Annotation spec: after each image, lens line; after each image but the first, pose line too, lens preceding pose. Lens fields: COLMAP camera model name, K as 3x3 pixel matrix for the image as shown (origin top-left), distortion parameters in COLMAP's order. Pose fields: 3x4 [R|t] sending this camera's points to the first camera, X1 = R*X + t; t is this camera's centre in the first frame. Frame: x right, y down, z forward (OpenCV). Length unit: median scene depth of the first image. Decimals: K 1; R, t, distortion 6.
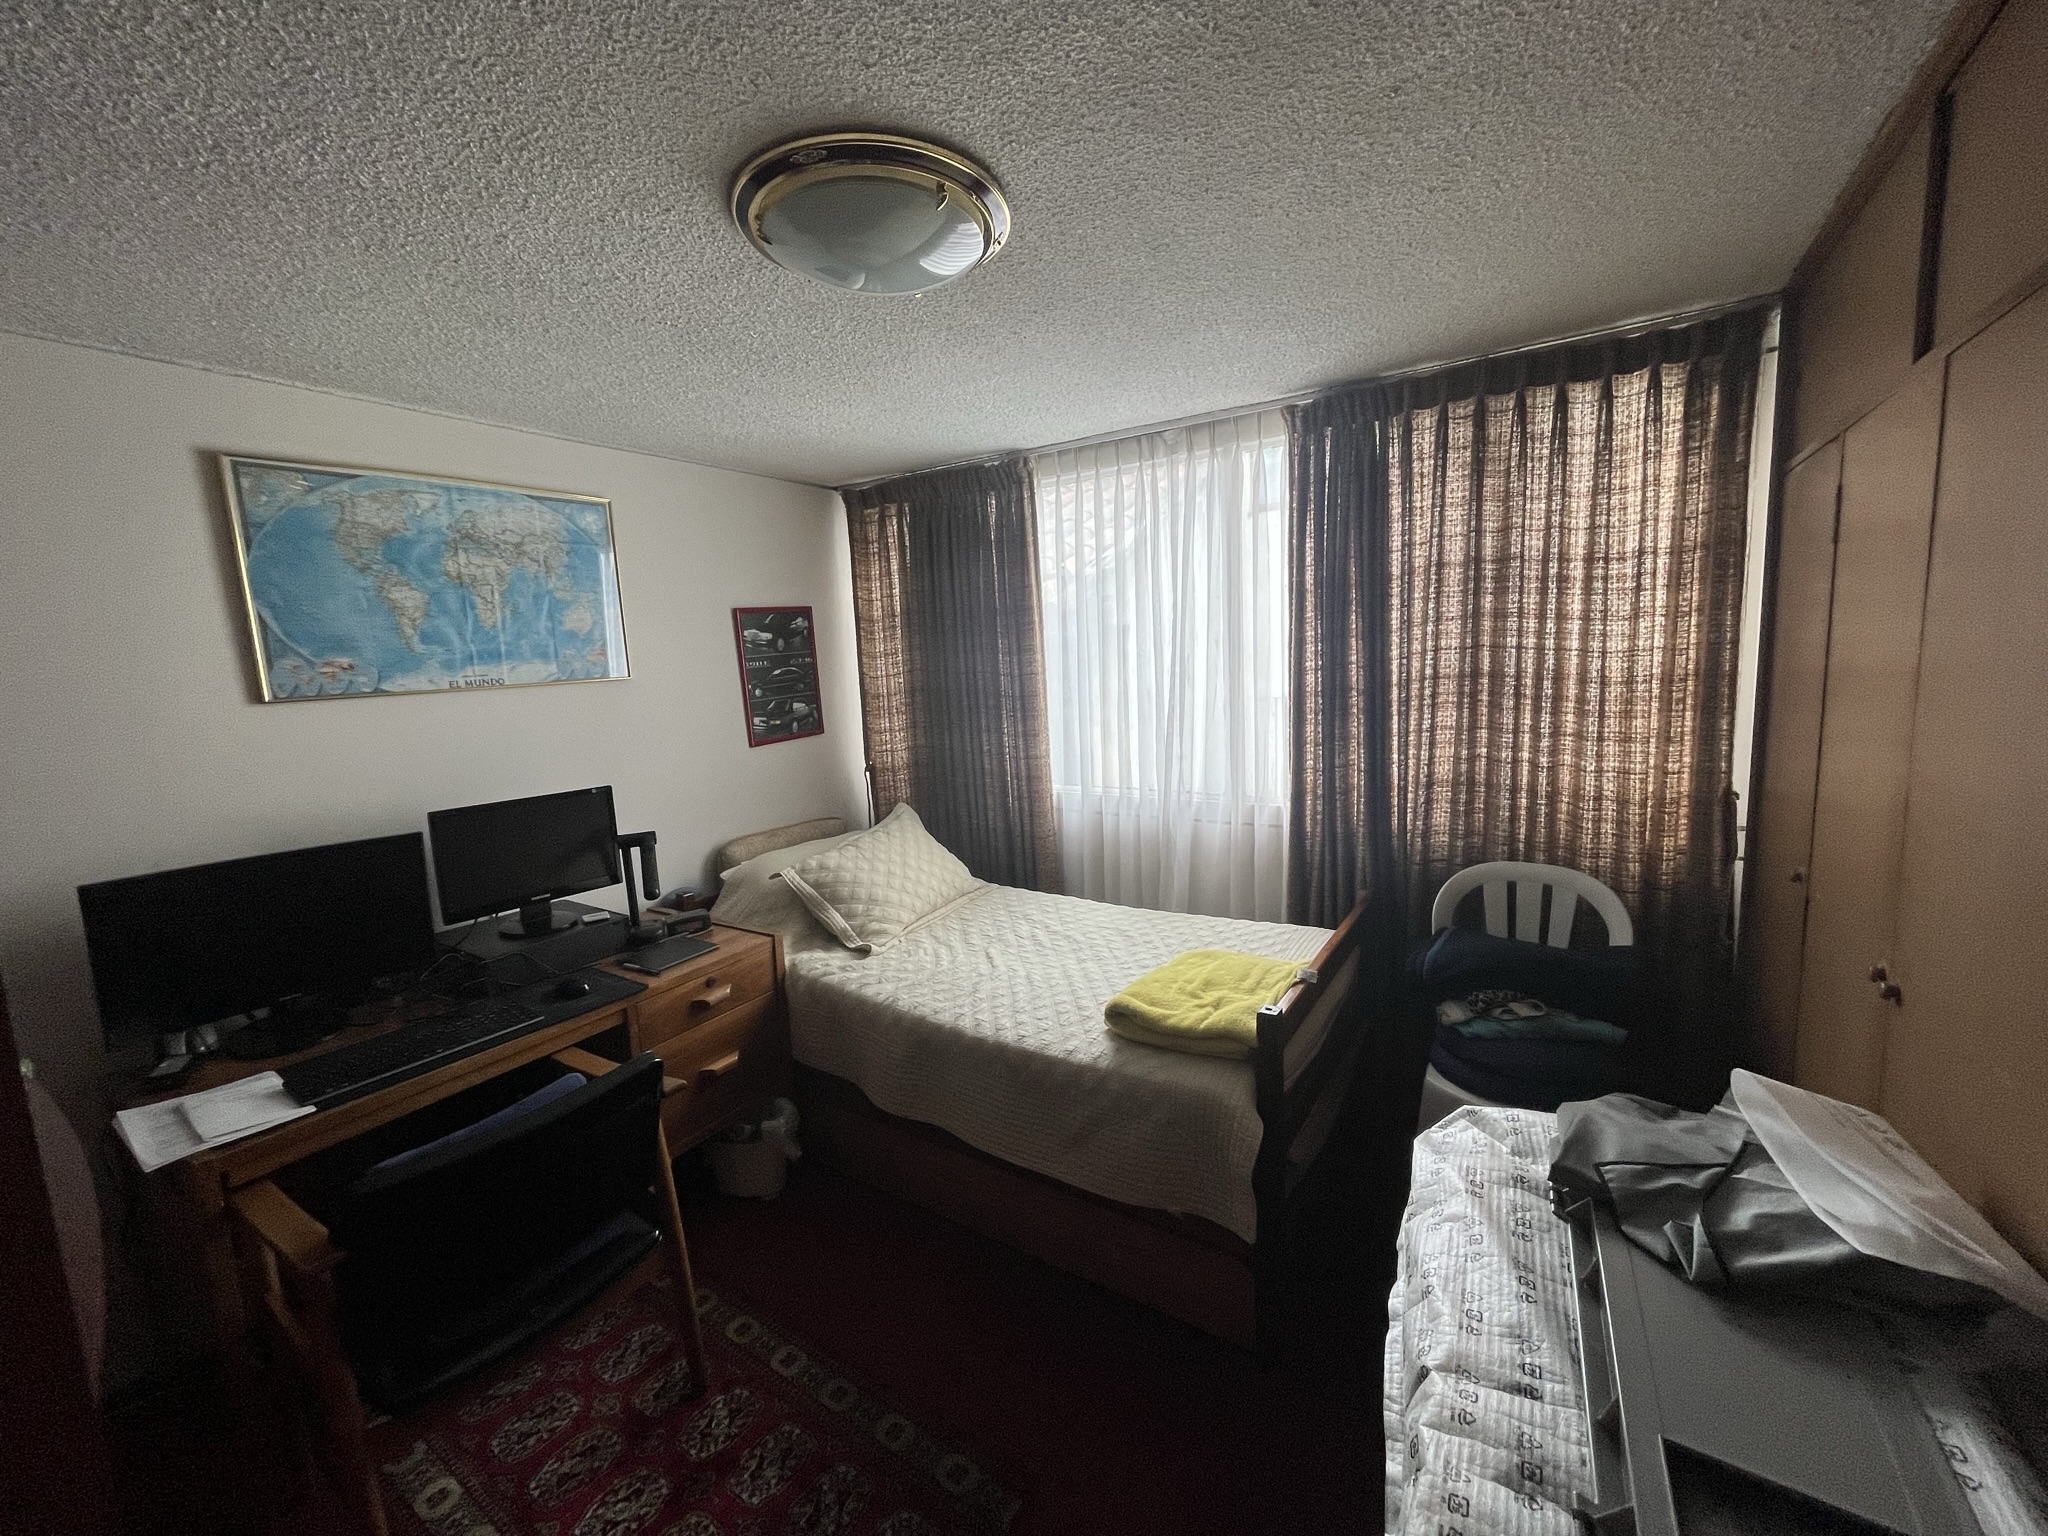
lens RADIAL K [[831.3, 0, 1026.6], [0, 831.3, 764.1], [0, 0, 1]] dist [-0.001711, -0.000358]
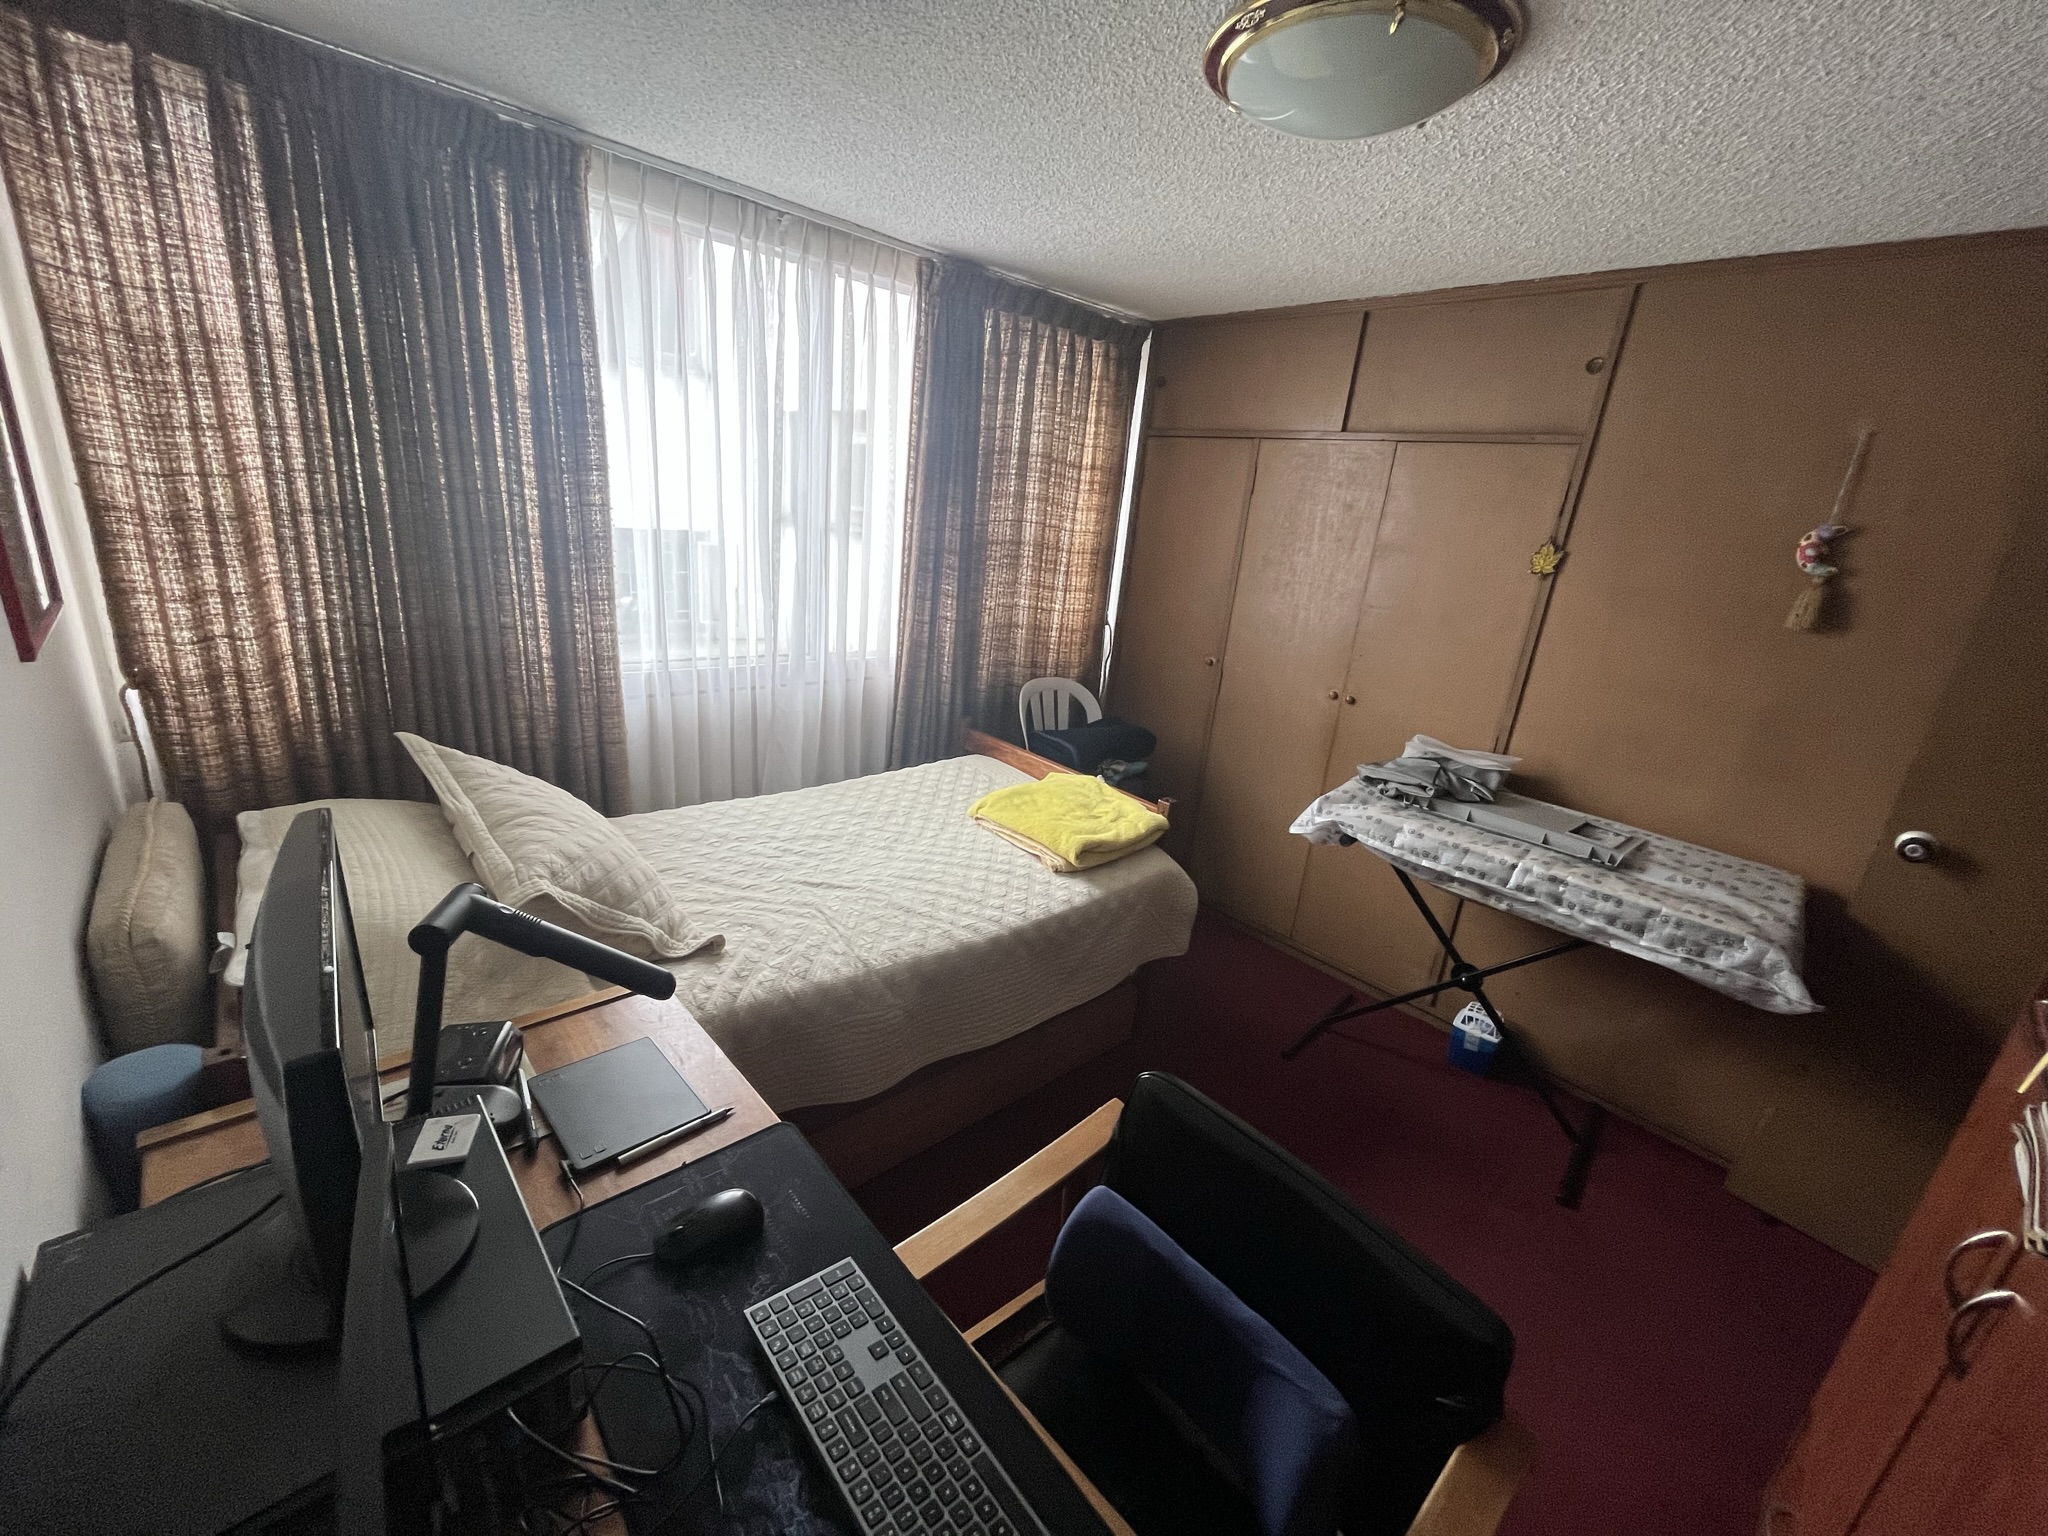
lens RADIAL K [[831.3, 0, 1025.1], [0, 831.3, 761.0], [0, 0, 1]] dist [-0.001711, -0.000358]
pose [[0.241377, -0.226287, 0.943680, -0.776645], [0.022990, 0.973494, 0.227556, -0.068103], [-0.970159, -0.033232, 0.240181, 0.651071]]
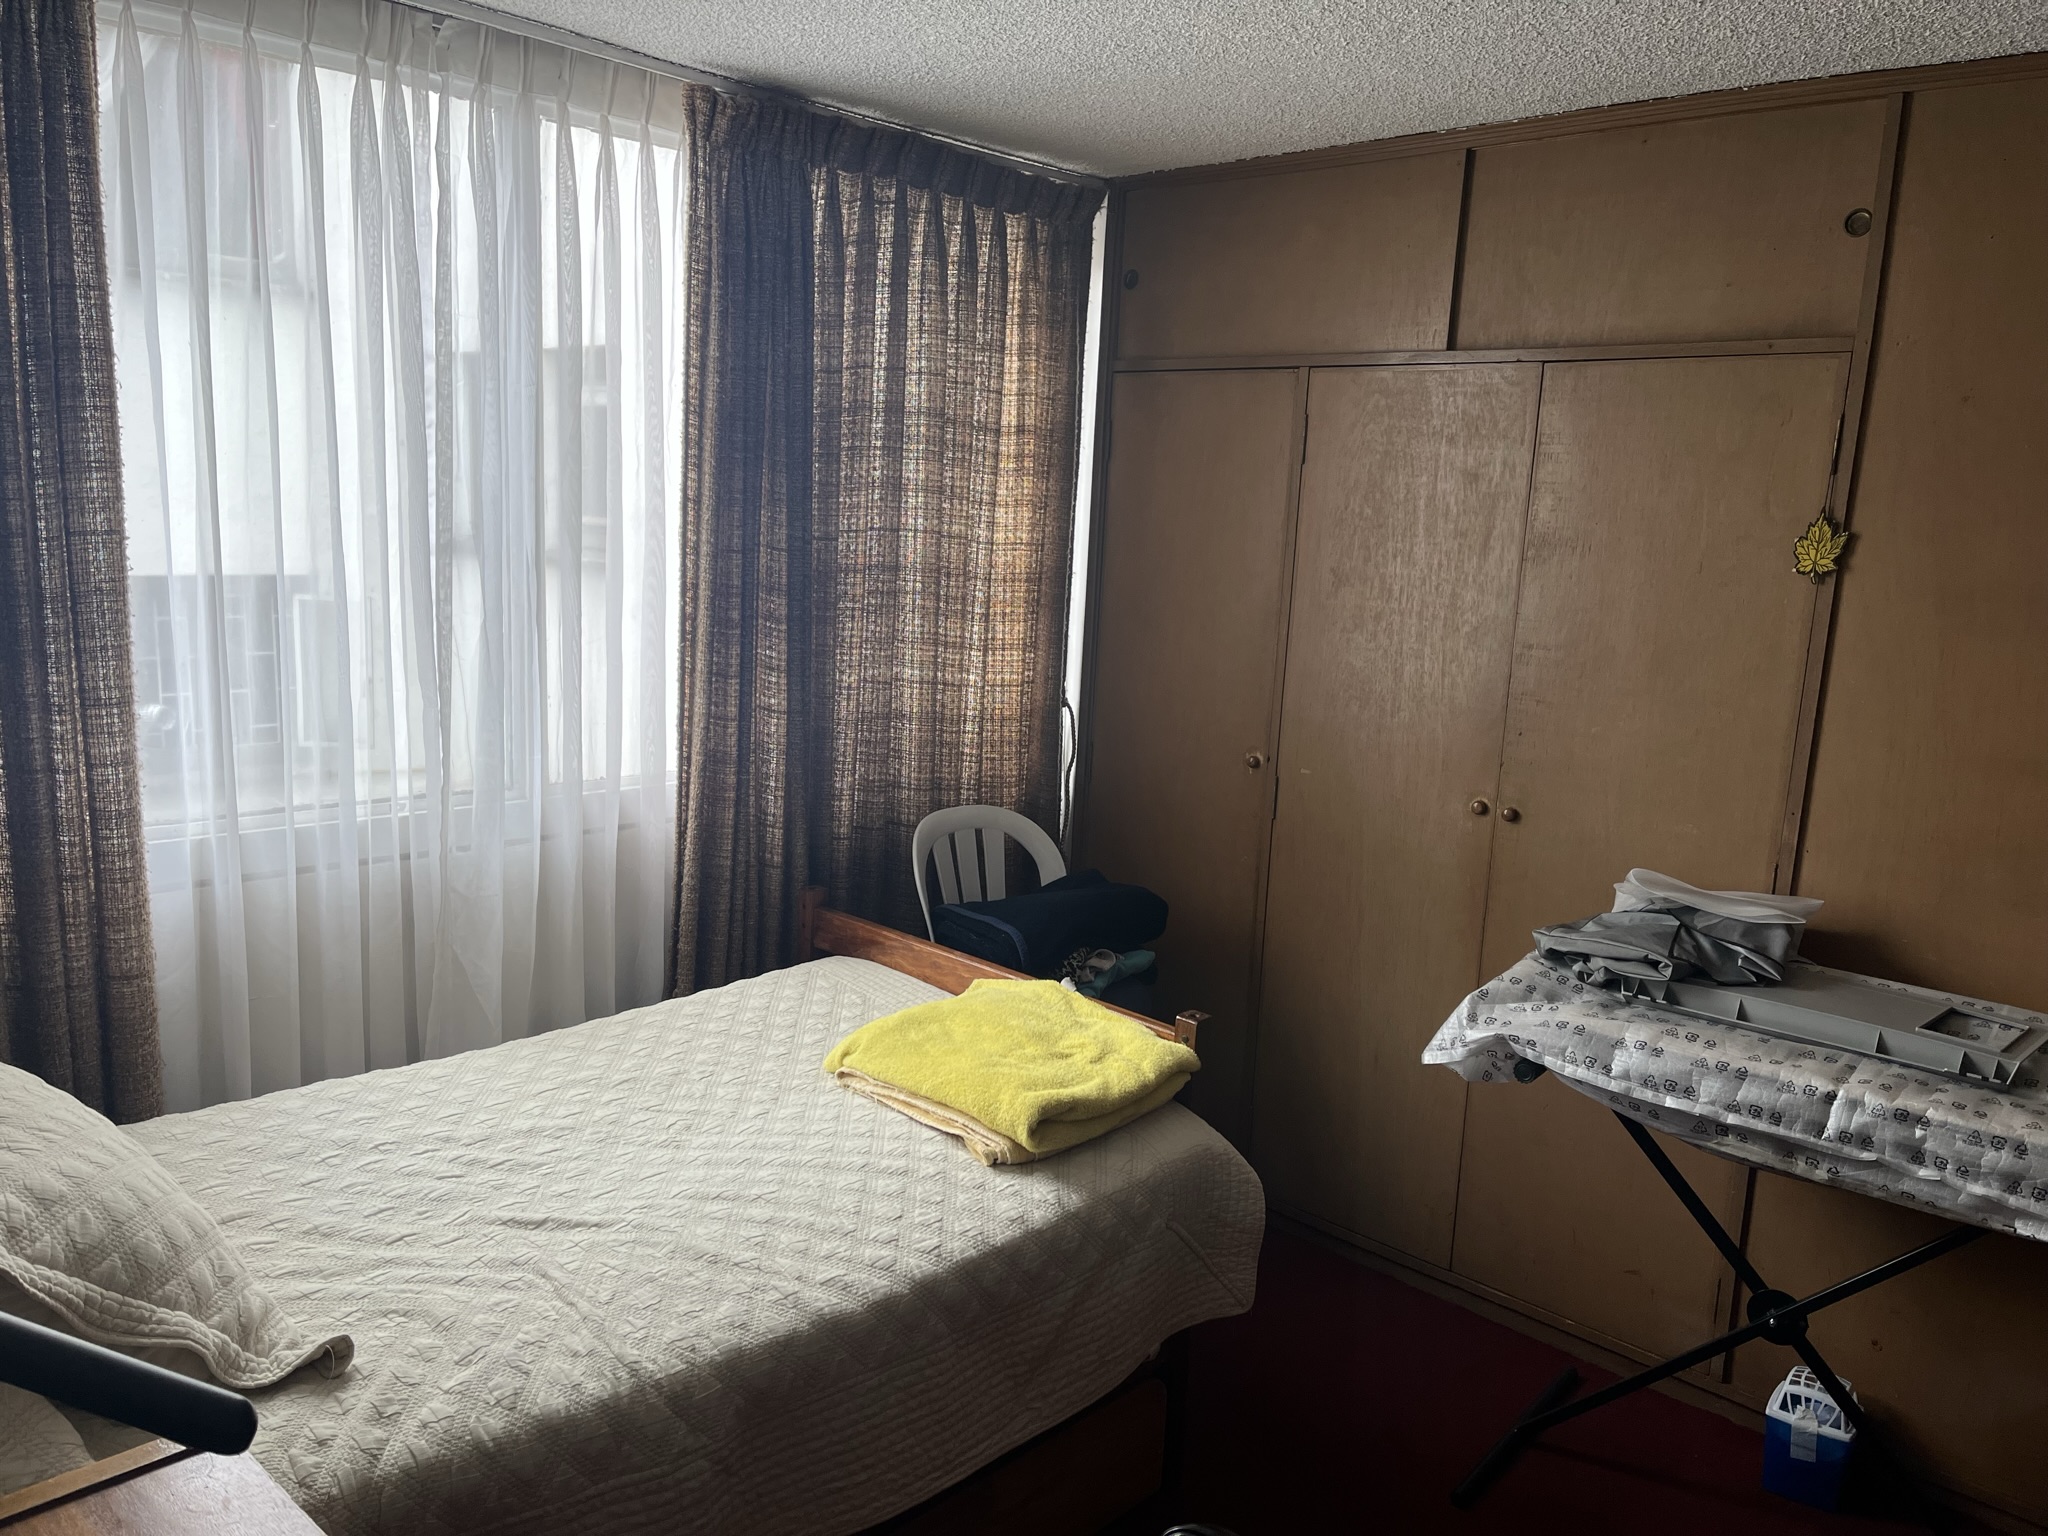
lens RADIAL K [[1562.5, 0, 1027.5], [0, 1562.5, 772.5], [0, 0, 1]] dist [0.050804, -0.052983]
pose [[0.173057, -0.117345, 0.977896, -0.799572], [0.072683, 0.991692, 0.106137, -0.063995], [-0.982226, 0.052708, 0.180148, 0.637013]]
